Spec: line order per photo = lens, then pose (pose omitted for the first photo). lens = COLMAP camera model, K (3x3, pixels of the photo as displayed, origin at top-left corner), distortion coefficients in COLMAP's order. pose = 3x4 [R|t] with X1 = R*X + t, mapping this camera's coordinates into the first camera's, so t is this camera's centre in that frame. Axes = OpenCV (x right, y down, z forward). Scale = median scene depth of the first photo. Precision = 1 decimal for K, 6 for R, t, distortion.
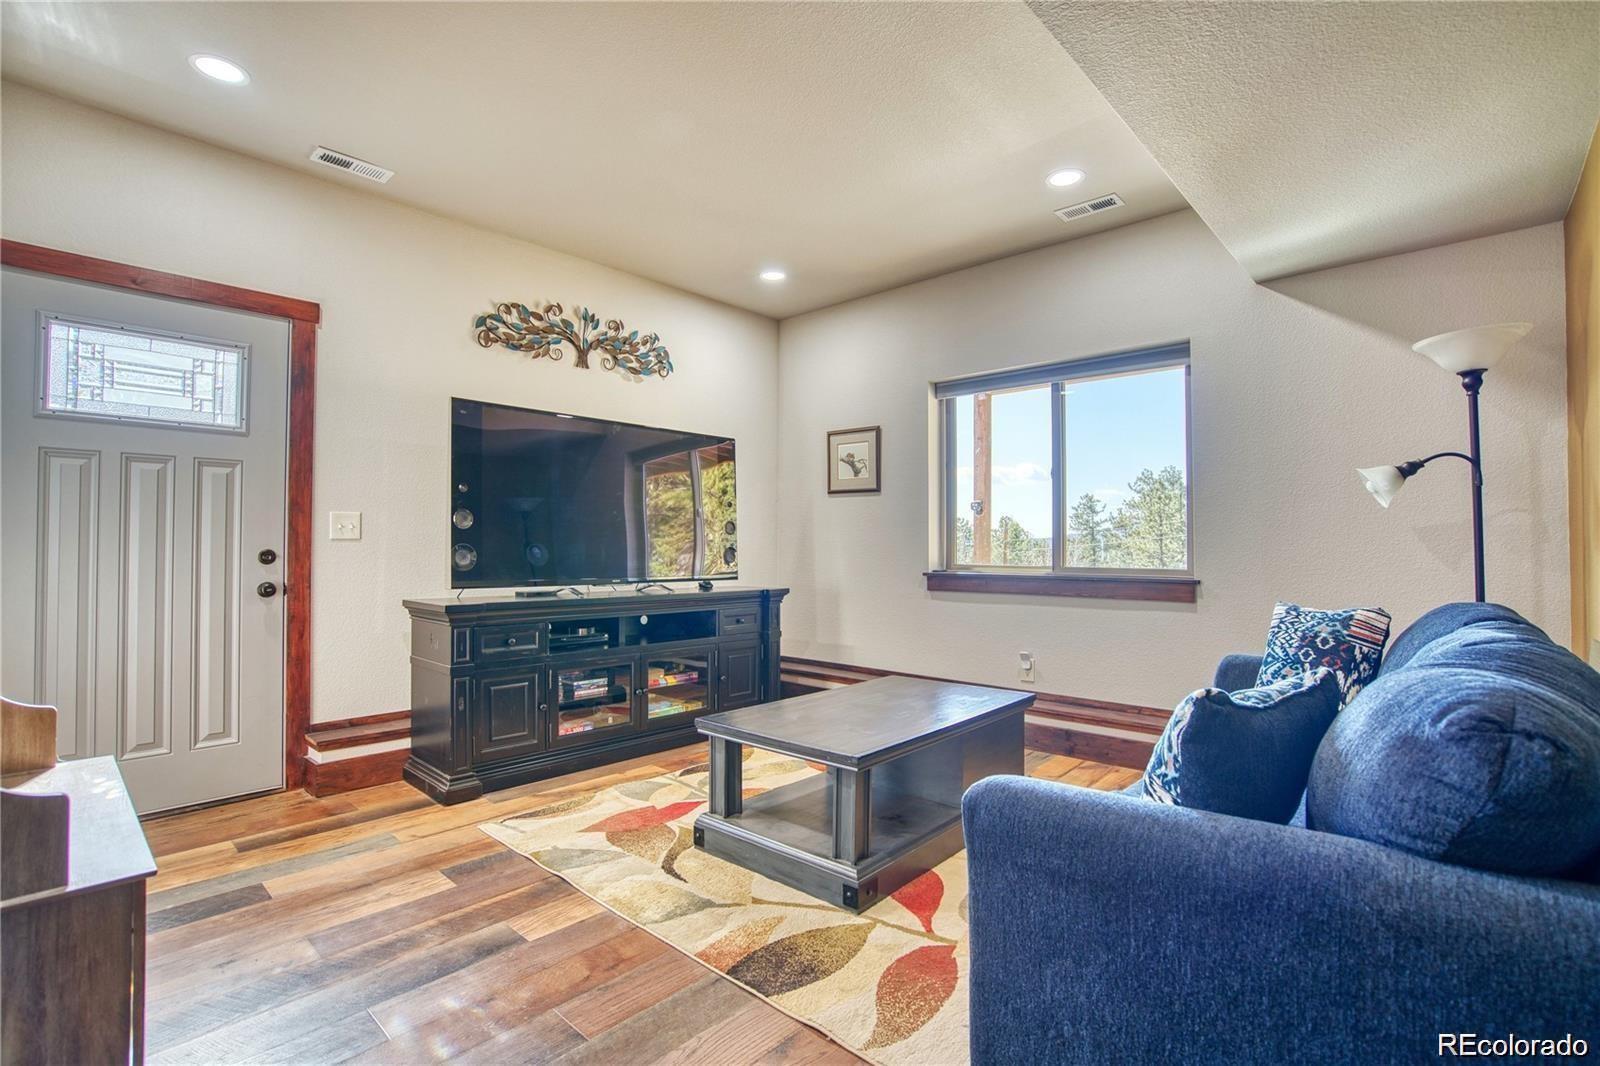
lens RADIAL K [[731.0, 0, 800.0], [0, 731.0, 533.0], [0, 0, 1]] dist [-0.028822, 0.000003]
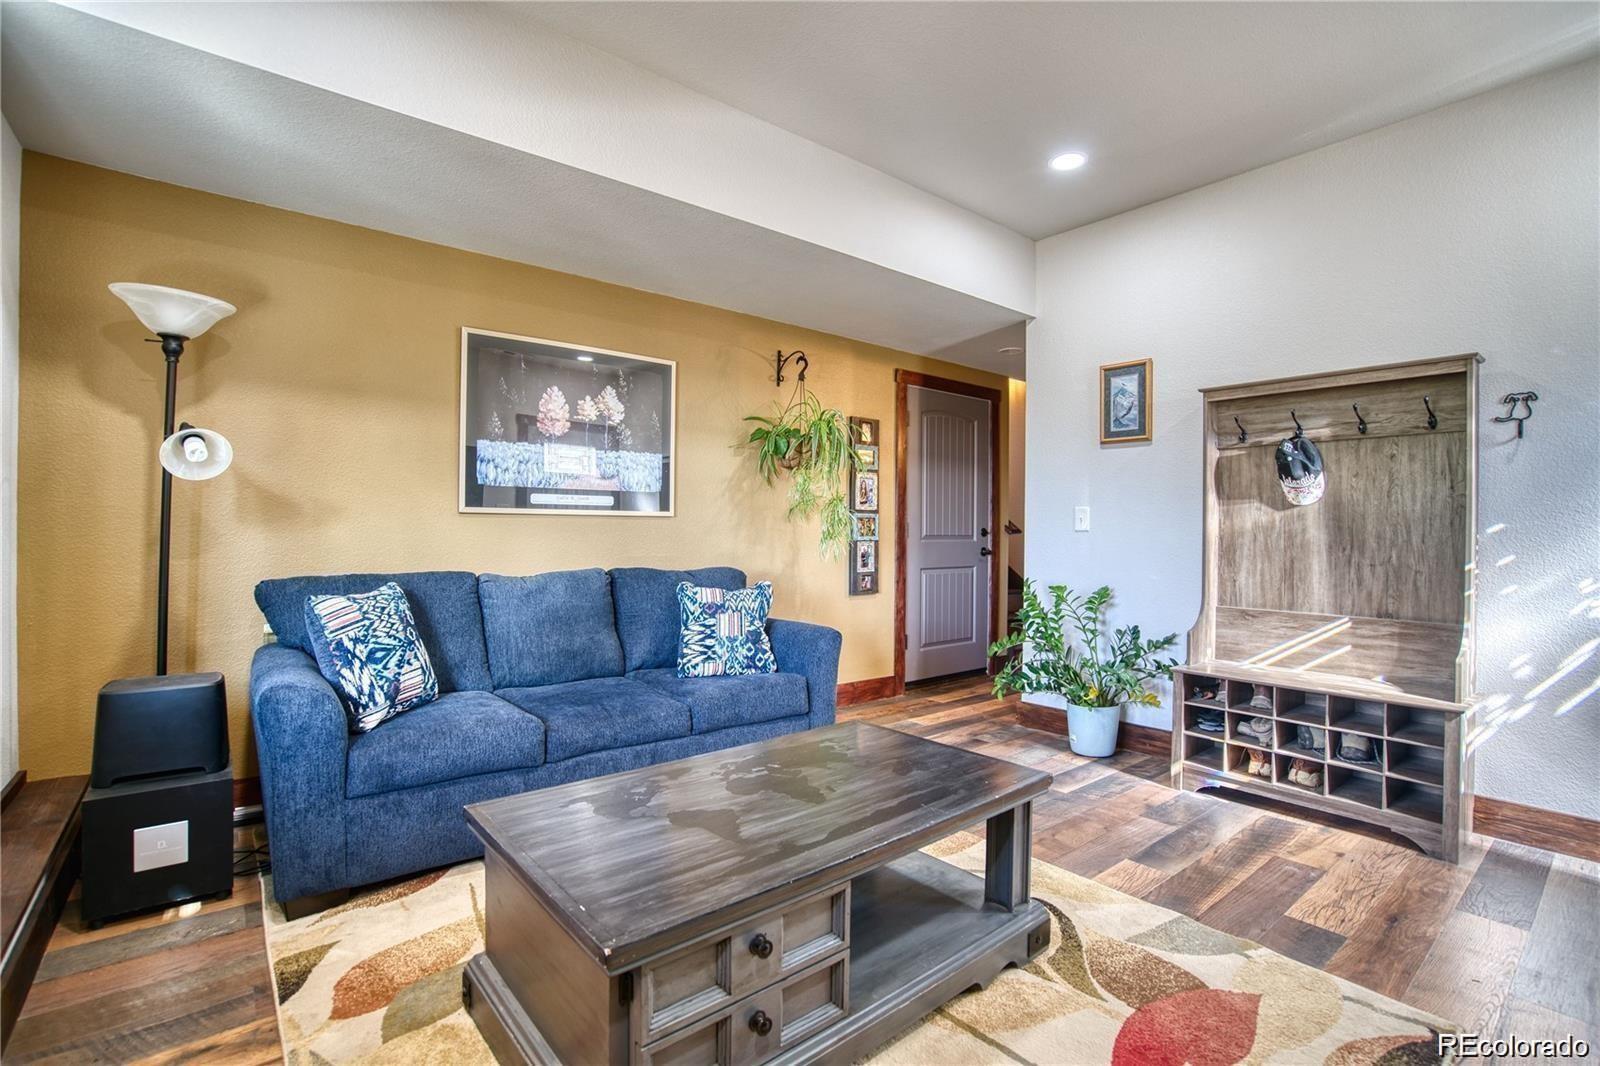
lens RADIAL K [[731.0, 0, 800.0], [0, 731.0, 533.0], [0, 0, 1]] dist [-0.028822, 0.000003]
pose [[-0.990420, -0.011622, 0.137594, 0.020604], [-0.012287, 0.999917, -0.003989, 0.013673], [-0.137536, -0.005642, -0.990481, 2.048027]]
